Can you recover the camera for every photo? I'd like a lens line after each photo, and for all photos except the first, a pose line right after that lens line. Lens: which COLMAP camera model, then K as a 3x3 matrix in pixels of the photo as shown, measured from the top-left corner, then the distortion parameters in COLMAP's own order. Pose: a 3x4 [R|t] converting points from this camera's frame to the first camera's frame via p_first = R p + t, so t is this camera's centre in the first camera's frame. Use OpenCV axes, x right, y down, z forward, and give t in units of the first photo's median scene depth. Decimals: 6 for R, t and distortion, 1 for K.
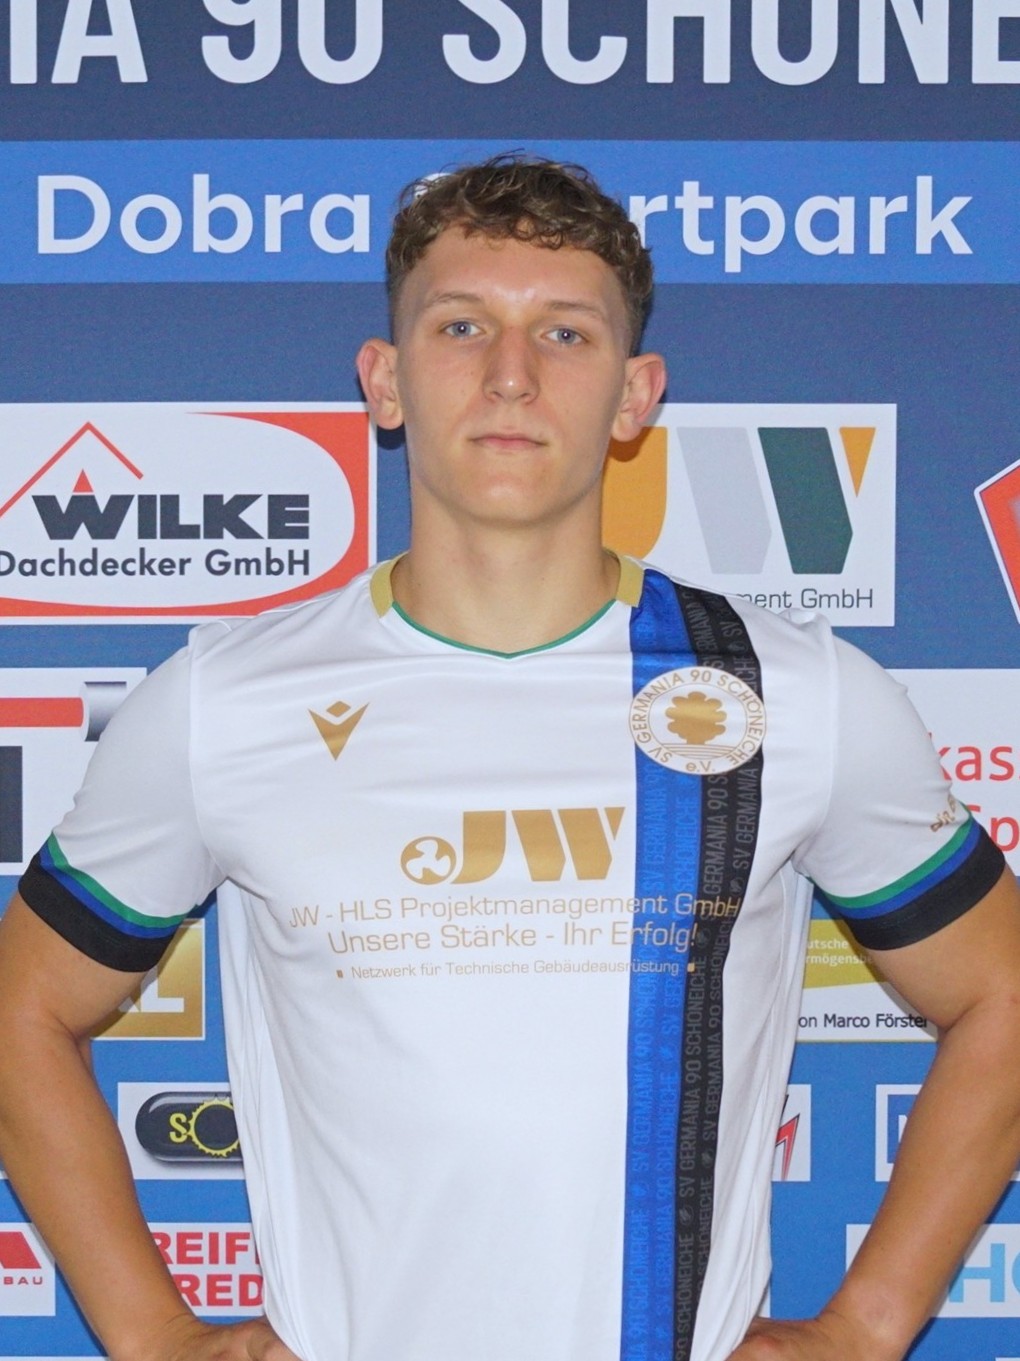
lens RADIAL K [[1420.1, 0, 495.2], [0, 1420.1, 705.9], [0, 0, 1]] dist [-0.004072, 0.000000]
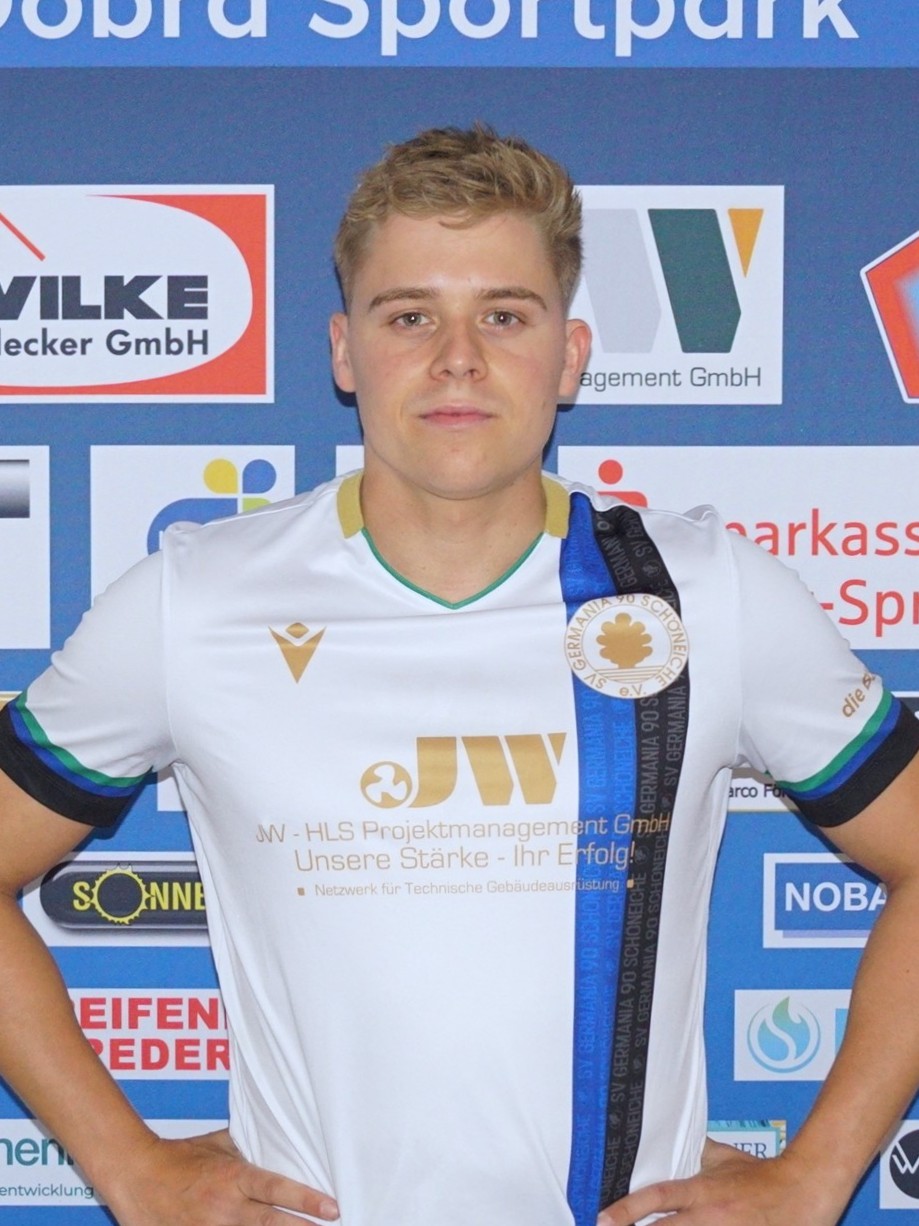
lens RADIAL K [[1279.2, 0, 447.4], [0, 1279.2, 660.2], [0, 0, 1]] dist [-0.004072, 0.000000]
pose [[0.999999, -0.001268, -0.000800, 0.041394], [0.001274, 0.999970, 0.007646, 0.120537], [0.000790, -0.007647, 0.999970, 0.079739]]
